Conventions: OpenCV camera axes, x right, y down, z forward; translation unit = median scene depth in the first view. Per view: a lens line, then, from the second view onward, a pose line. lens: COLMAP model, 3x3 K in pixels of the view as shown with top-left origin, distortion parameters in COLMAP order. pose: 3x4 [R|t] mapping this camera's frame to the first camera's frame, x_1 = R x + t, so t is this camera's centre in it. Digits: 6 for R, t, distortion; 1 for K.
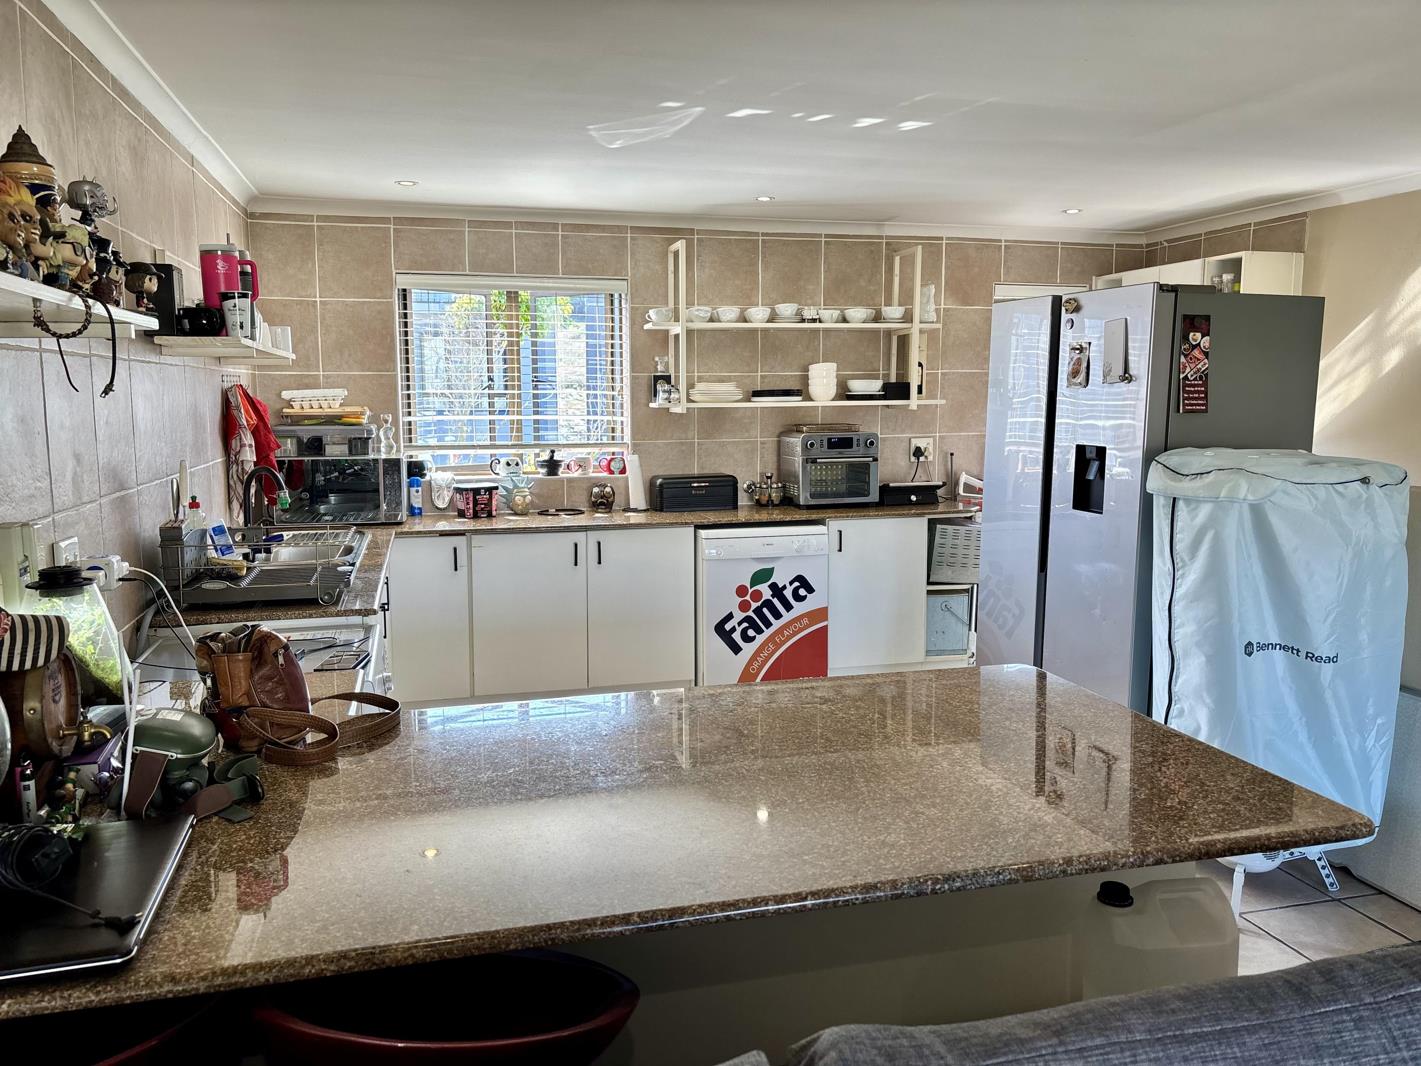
lens RADIAL K [[1060.8, 0, 707.4], [0, 1060.8, 546.4], [0, 0, 1]] dist [0.008132, 0.002603]
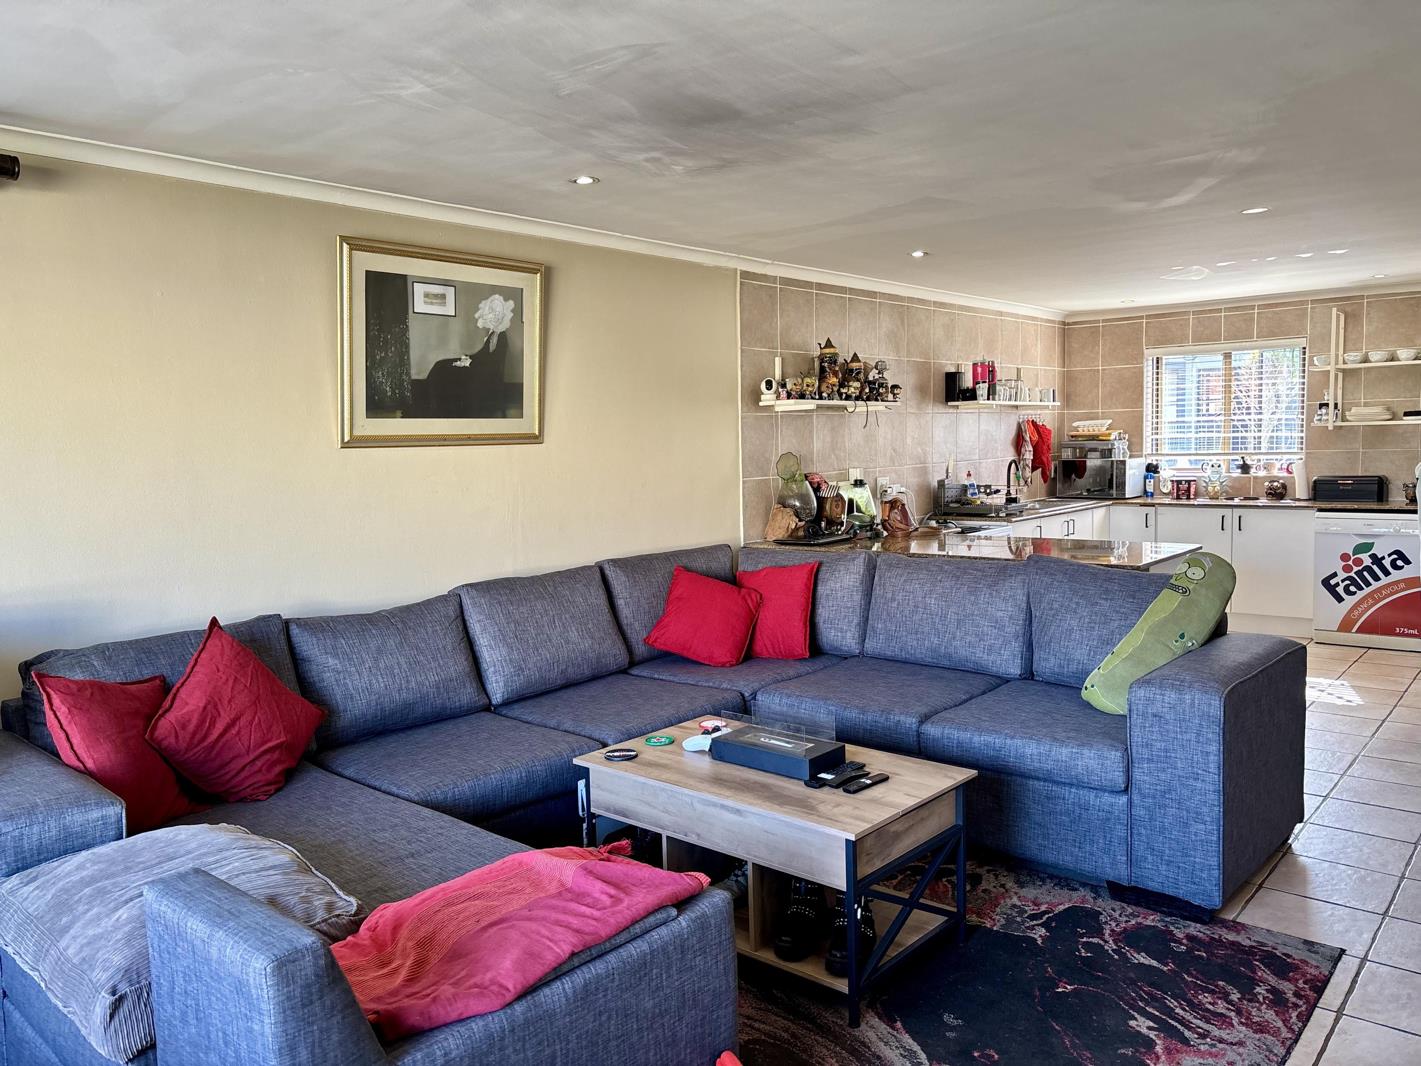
lens RADIAL K [[1060.8, 0, 708.0], [0, 1060.8, 532.7], [0, 0, 1]] dist [0.008132, 0.002603]
pose [[0.566174, 0.062677, -0.821899, 0.692696], [-0.092547, 0.995634, 0.012174, 0.069348], [0.819074, 0.069172, 0.569503, -0.470712]]
